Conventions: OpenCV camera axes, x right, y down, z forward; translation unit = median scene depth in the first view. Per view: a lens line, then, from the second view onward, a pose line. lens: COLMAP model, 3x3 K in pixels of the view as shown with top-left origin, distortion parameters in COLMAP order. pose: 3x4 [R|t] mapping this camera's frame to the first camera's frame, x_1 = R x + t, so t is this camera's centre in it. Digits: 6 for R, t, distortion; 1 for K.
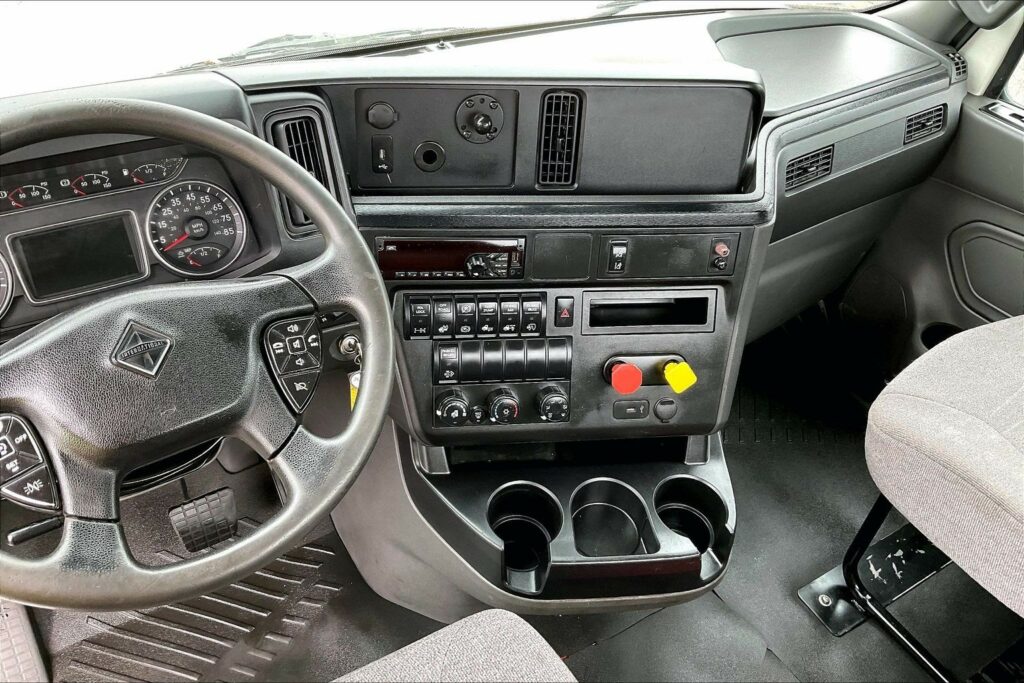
lens RADIAL K [[851.4, 0, 506.6], [0, 851.4, 339.8], [0, 0, 1]] dist [0.119814, -0.250519]
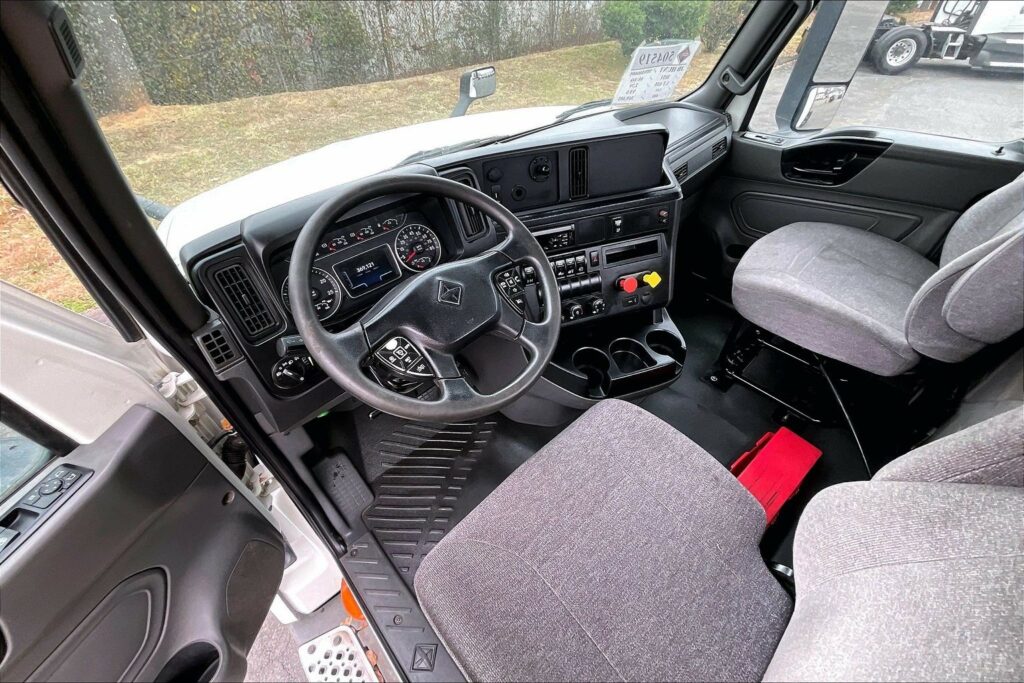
lens RADIAL K [[421.4, 0, 515.1], [0, 421.4, 344.5], [0, 0, 1]] dist [-0.008365, -0.000303]
pose [[0.973855, -0.211385, 0.083209, -0.262756], [0.205781, 0.976014, 0.071075, 0.060596], [-0.096237, -0.052094, 0.993994, 0.011488]]
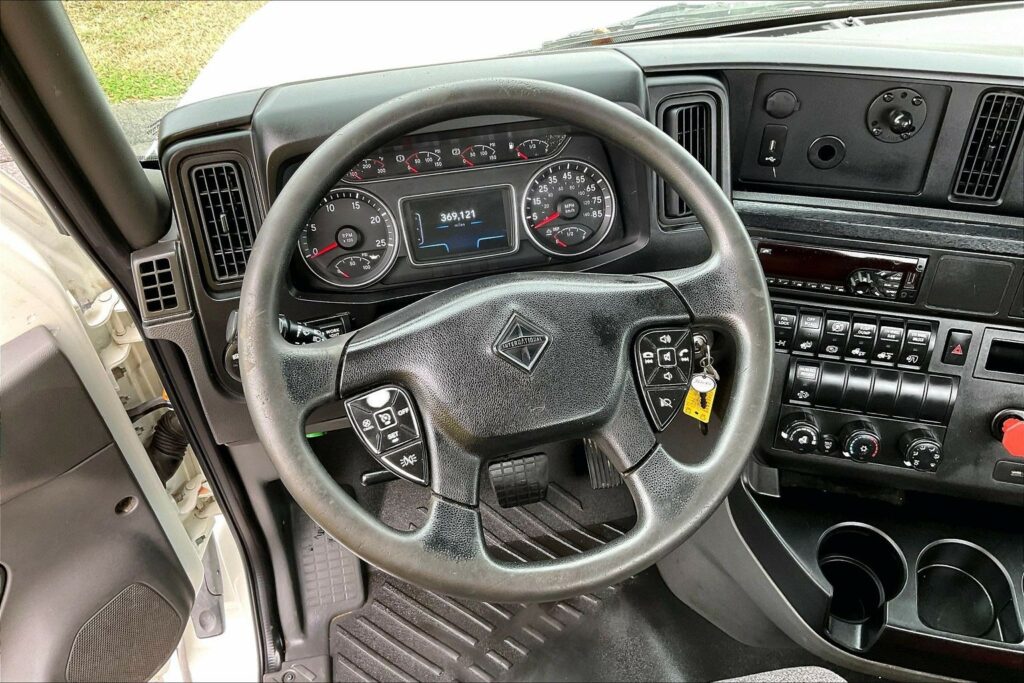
lens RADIAL K [[851.4, 0, 506.6], [0, 851.4, 339.8], [0, 0, 1]] dist [0.119814, -0.250519]
pose [[0.934324, 0.164326, -0.316285, -0.087705], [-0.146389, 0.986000, 0.079836, -0.046868], [0.324976, -0.028292, 0.945299, 0.043430]]
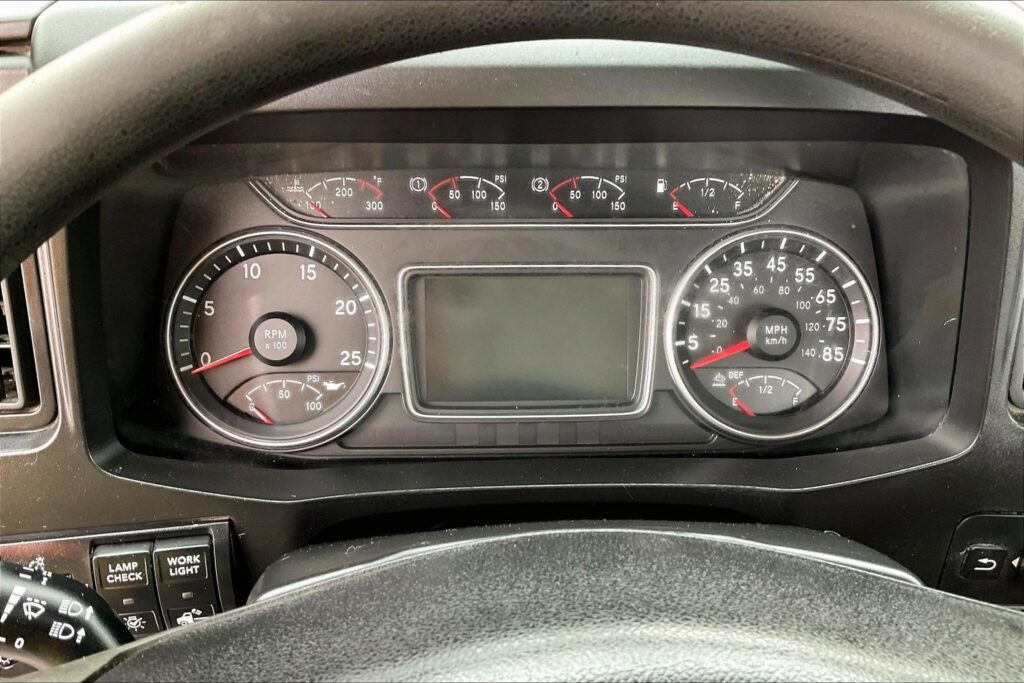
lens RADIAL K [[851.4, 0, 506.6], [0, 851.4, 339.8], [0, 0, 1]] dist [0.119814, -0.250519]
pose [[0.871793, 0.247290, -0.422877, -0.281937], [-0.273328, 0.961921, -0.000975, -0.086365], [0.406533, 0.116434, 0.906186, 0.527260]]
